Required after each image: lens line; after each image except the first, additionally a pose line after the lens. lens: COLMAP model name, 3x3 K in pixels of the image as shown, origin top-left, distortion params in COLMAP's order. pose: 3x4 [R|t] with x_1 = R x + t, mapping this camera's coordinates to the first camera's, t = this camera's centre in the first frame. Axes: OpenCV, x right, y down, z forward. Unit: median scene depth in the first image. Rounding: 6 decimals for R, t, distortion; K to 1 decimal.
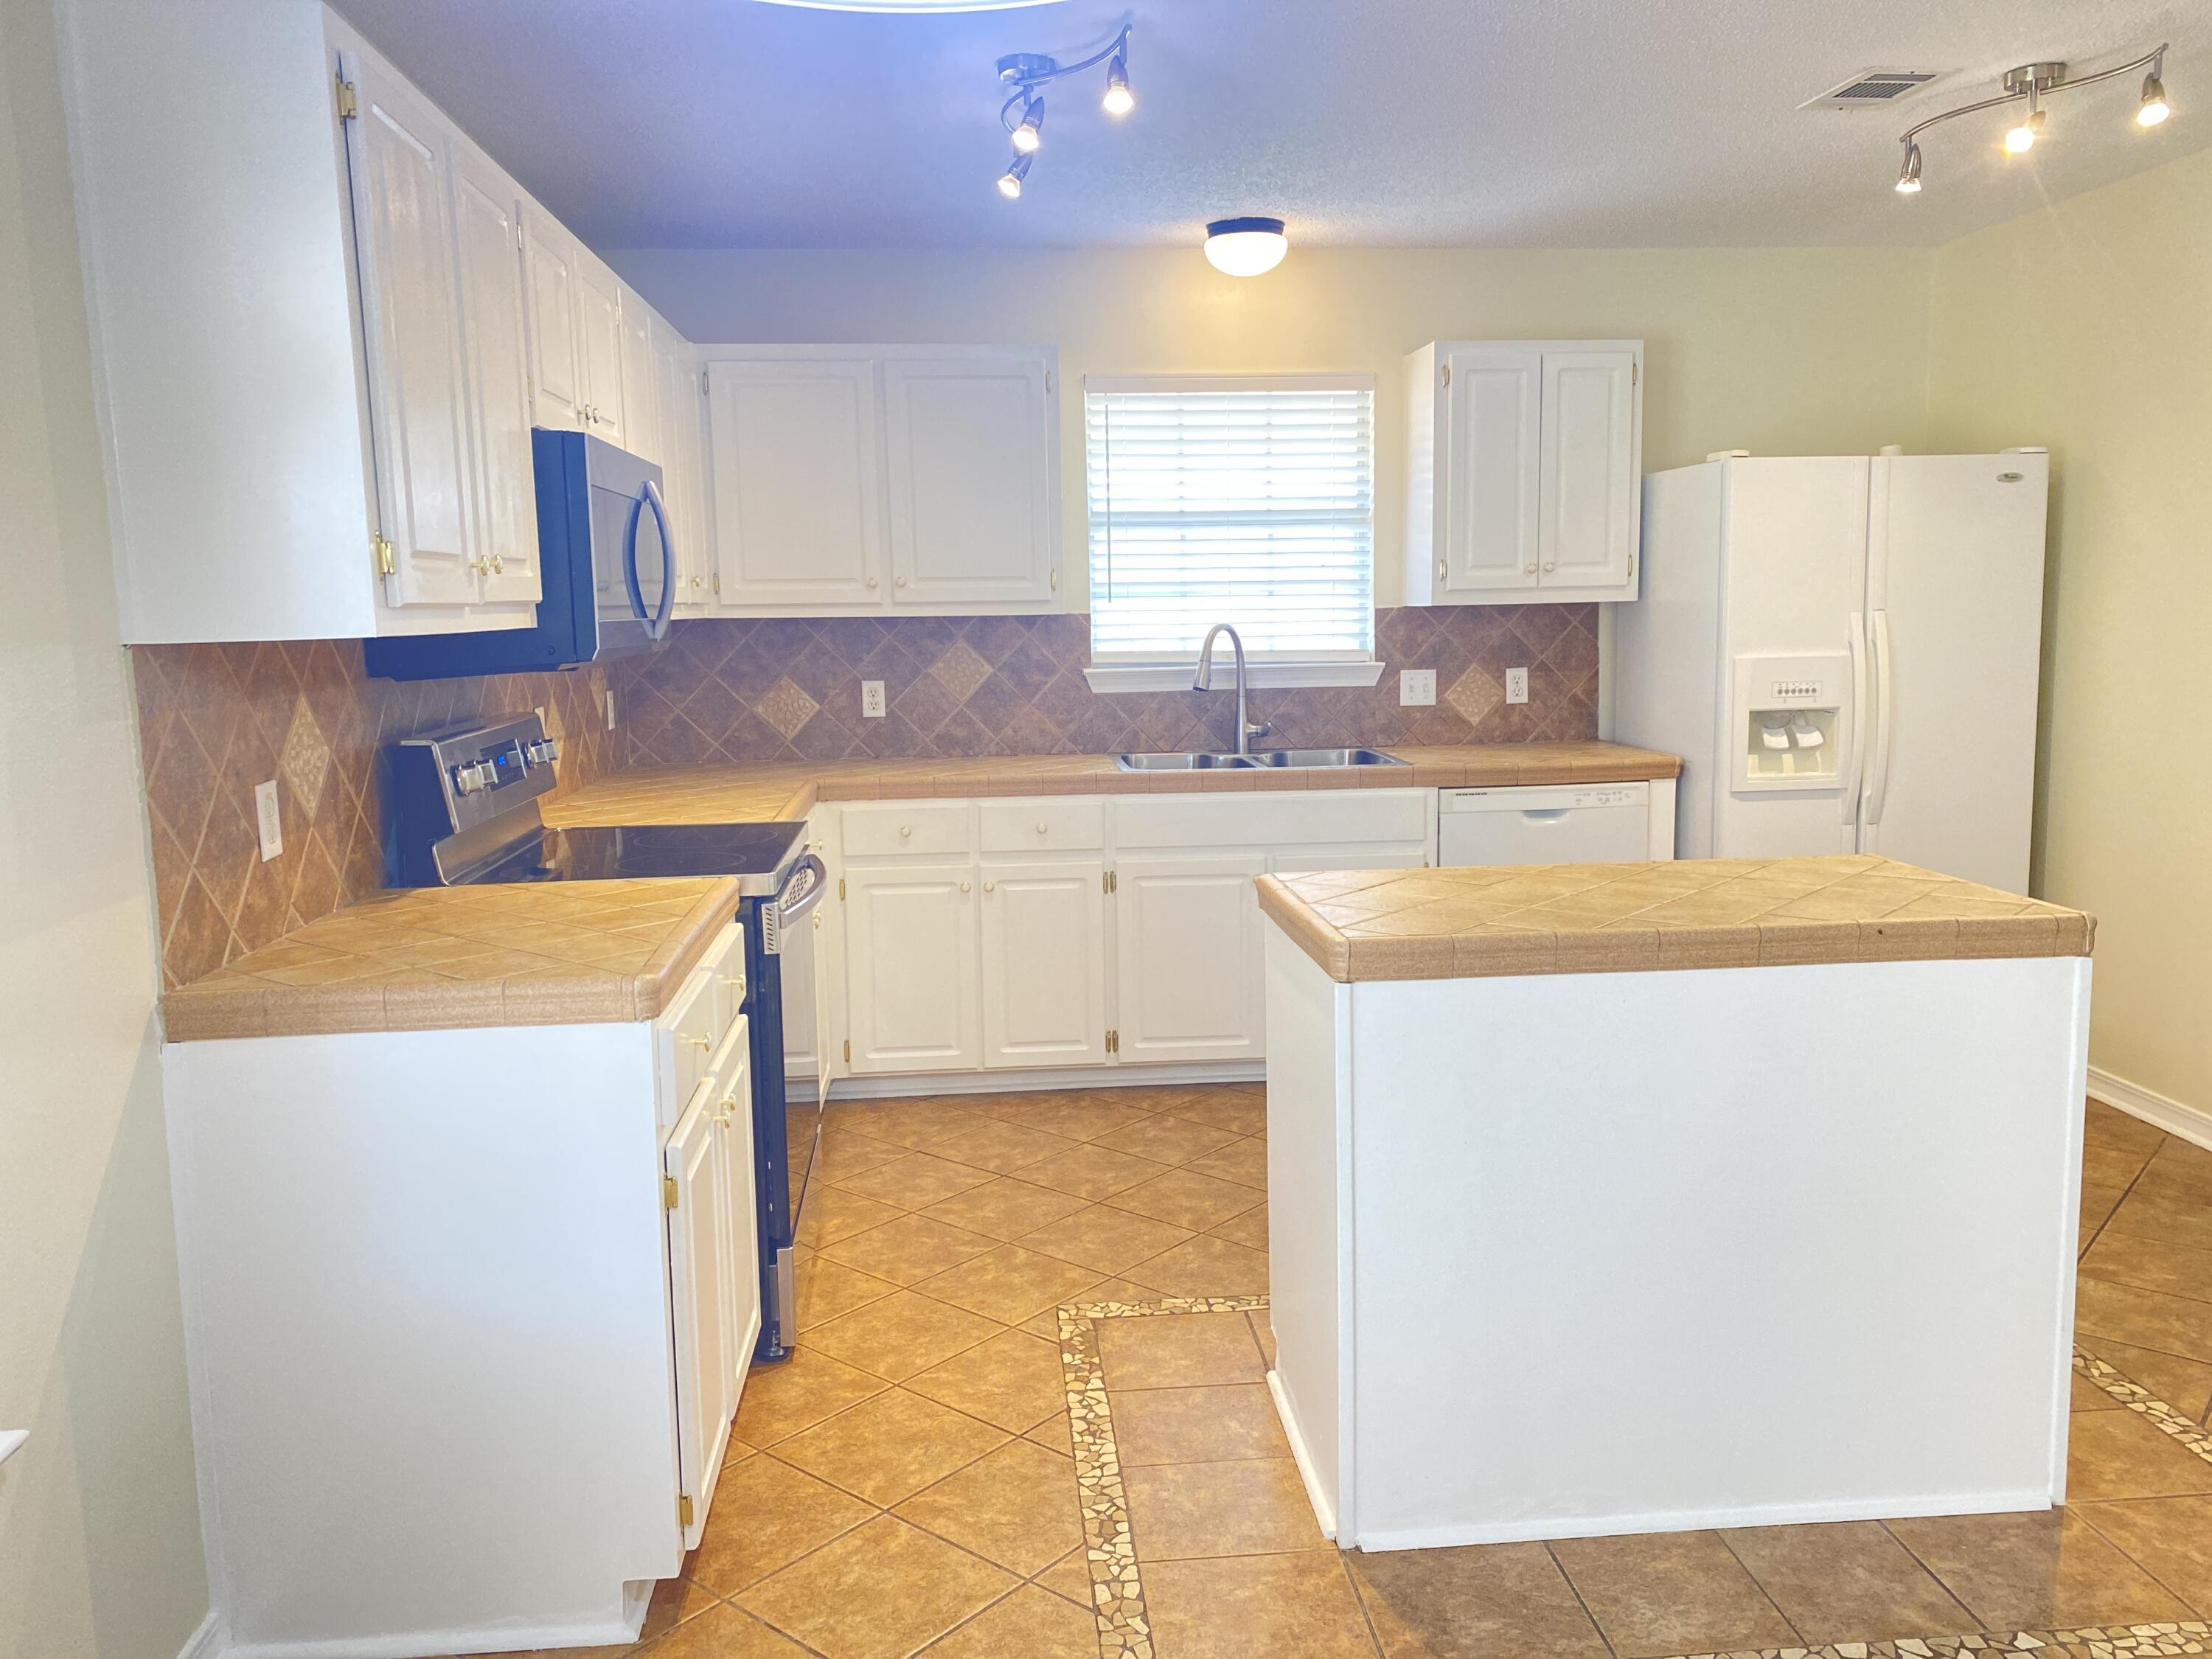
lens RADIAL K [[1696.6, 0, 1111.3], [0, 1696.6, 819.7], [0, 0, 1]] dist [0.109170, -0.127453]
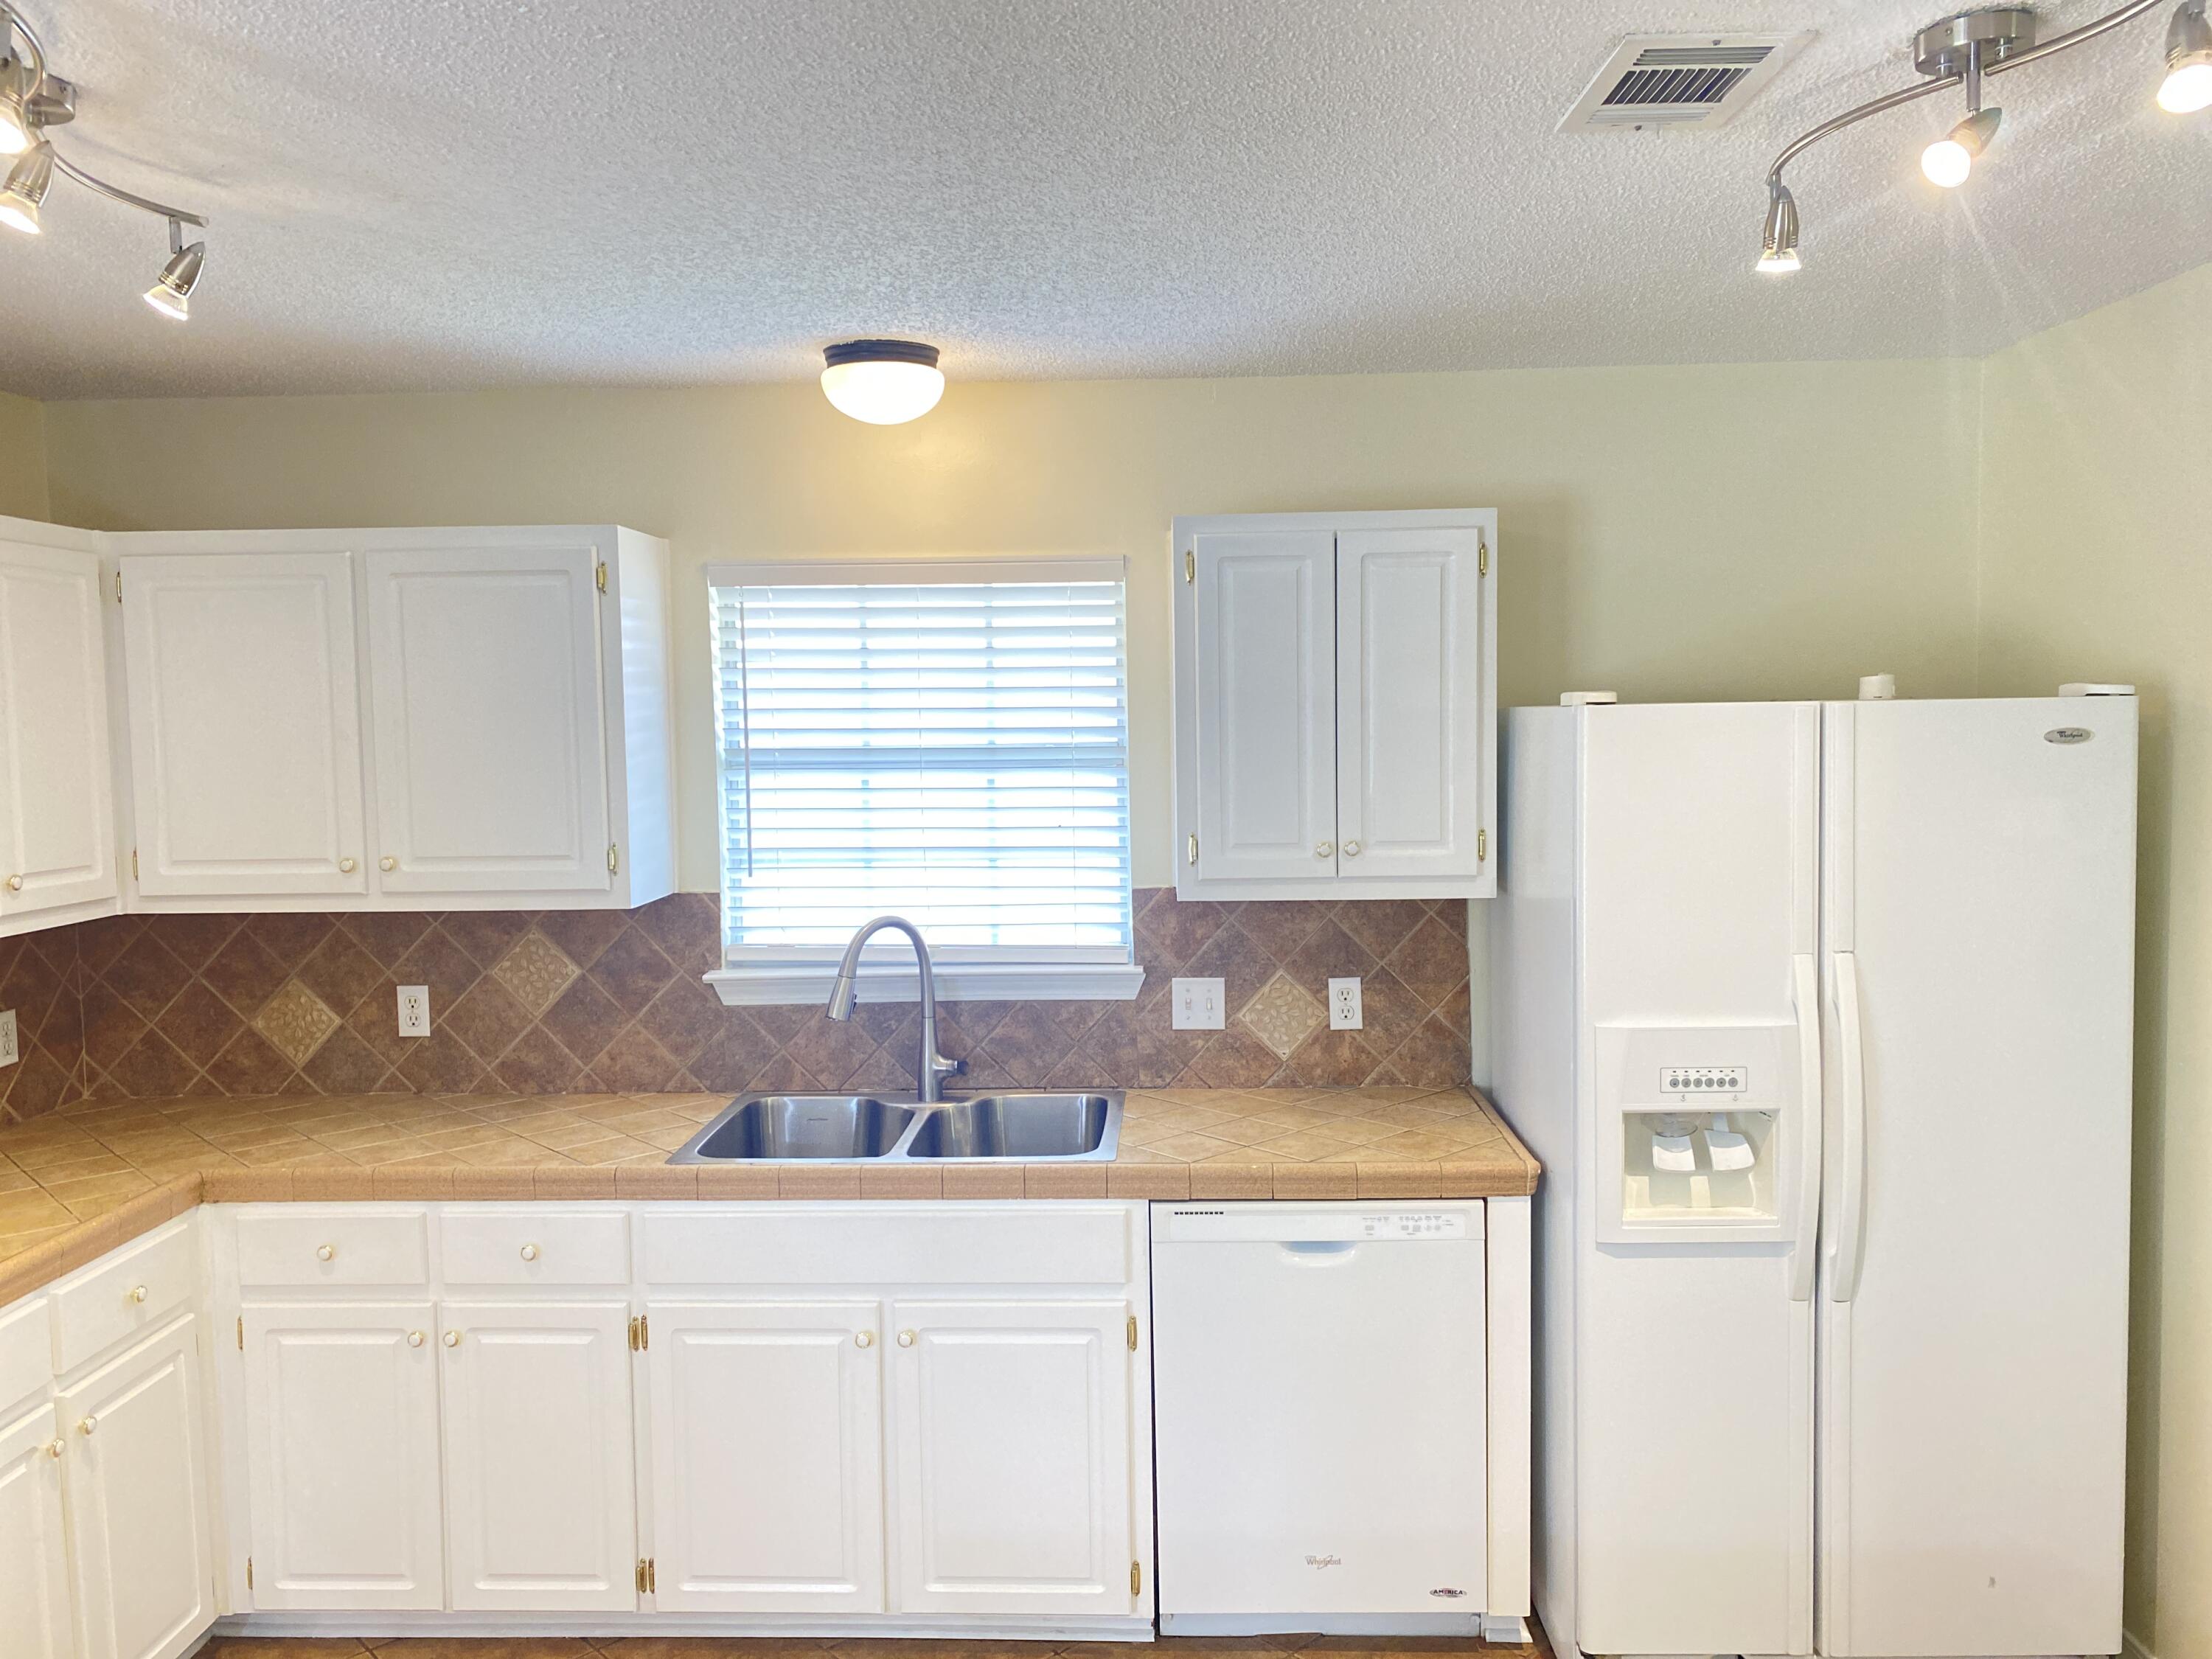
lens RADIAL K [[1683.4, 0, 1100.4], [0, 1683.4, 825.8], [0, 0, 1]] dist [0.064373, -0.070404]
pose [[0.991966, 0.010535, -0.126065, 0.233195], [-0.017561, 0.998345, -0.054758, -0.114854], [0.125280, 0.056532, 0.990510, 0.332359]]
